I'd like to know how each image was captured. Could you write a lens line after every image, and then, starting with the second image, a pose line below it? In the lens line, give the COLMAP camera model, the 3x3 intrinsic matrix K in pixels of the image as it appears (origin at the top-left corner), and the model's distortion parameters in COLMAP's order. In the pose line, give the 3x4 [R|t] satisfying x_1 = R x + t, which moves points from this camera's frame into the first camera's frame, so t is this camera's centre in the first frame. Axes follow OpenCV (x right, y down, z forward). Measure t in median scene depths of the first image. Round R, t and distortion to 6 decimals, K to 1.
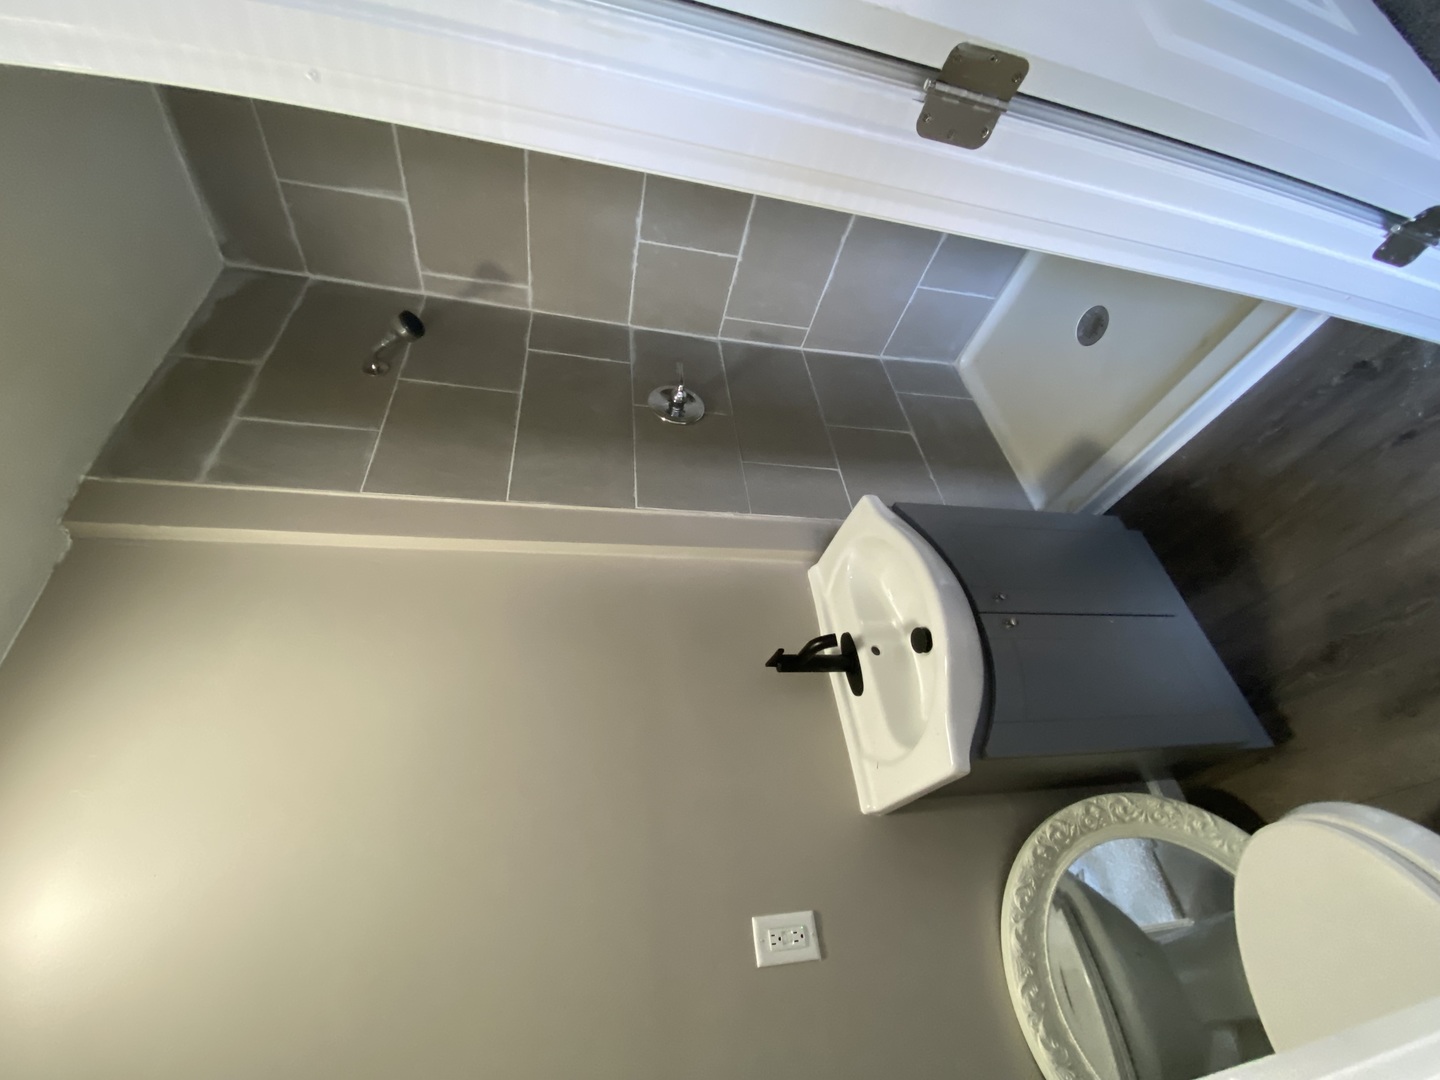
lens RADIAL K [[580.9, 0, 720.0], [0, 580.9, 540.0], [0, 0, 1]] dist [0.019637, -0.018632]
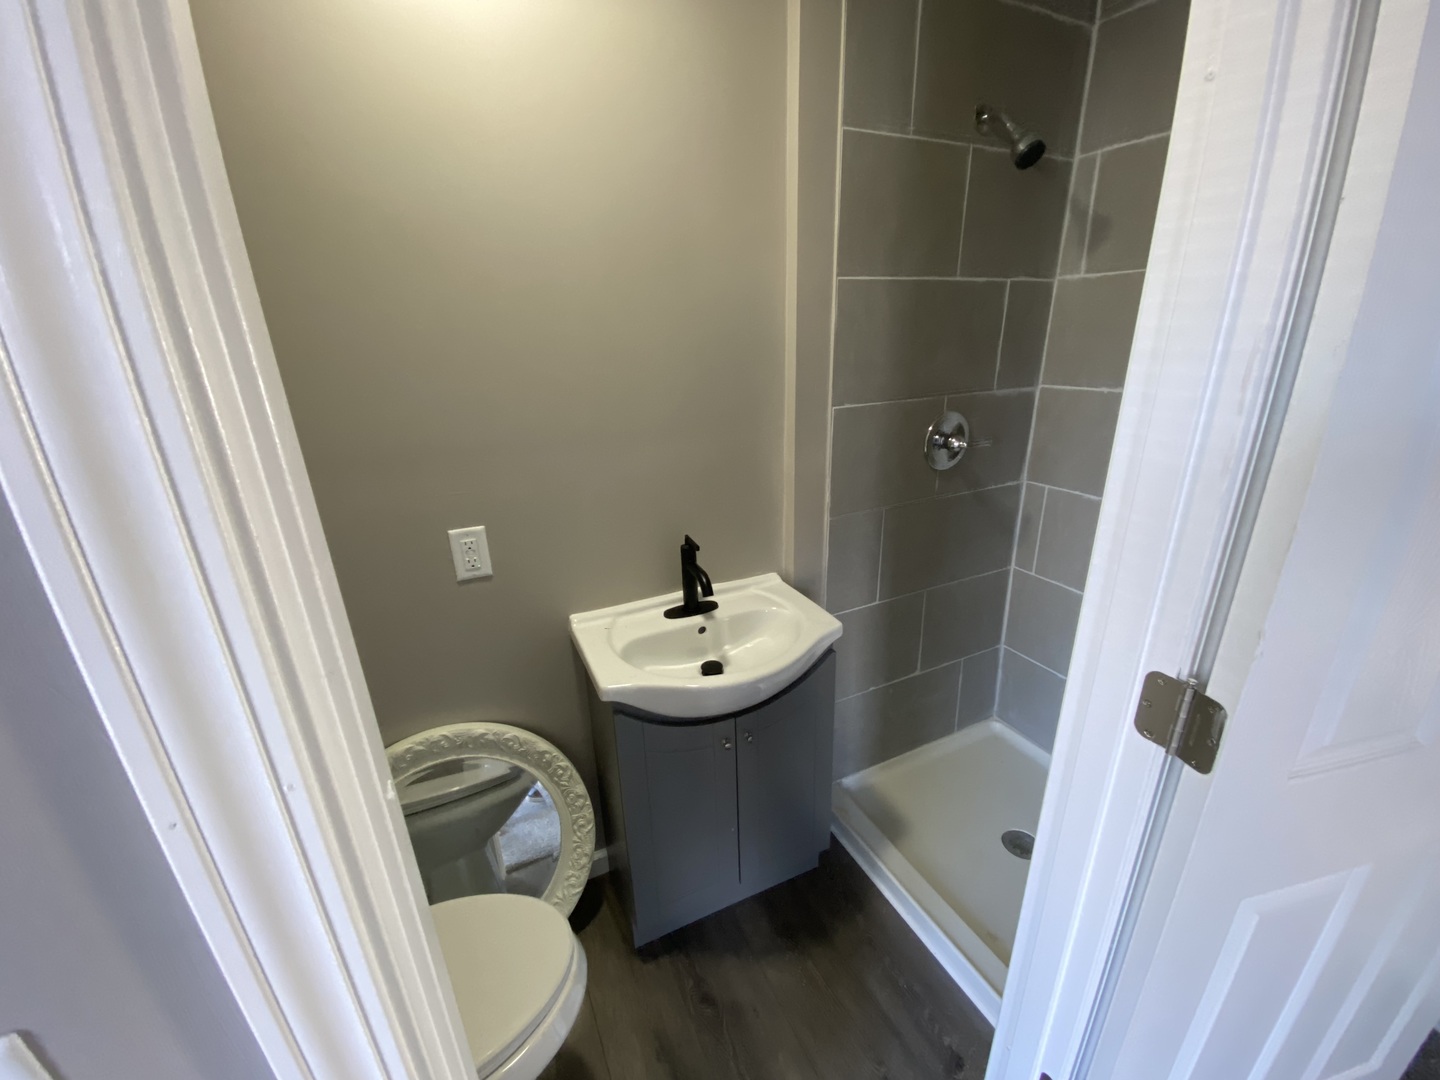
lens RADIAL K [[580.9, 0, 720.0], [0, 580.9, 540.0], [0, 0, 1]] dist [0.019637, -0.018632]
pose [[0.027537, 0.995634, 0.089191, -0.009131], [-0.979961, 0.009279, 0.198973, -0.071047], [0.197277, -0.092883, 0.975938, -0.085084]]
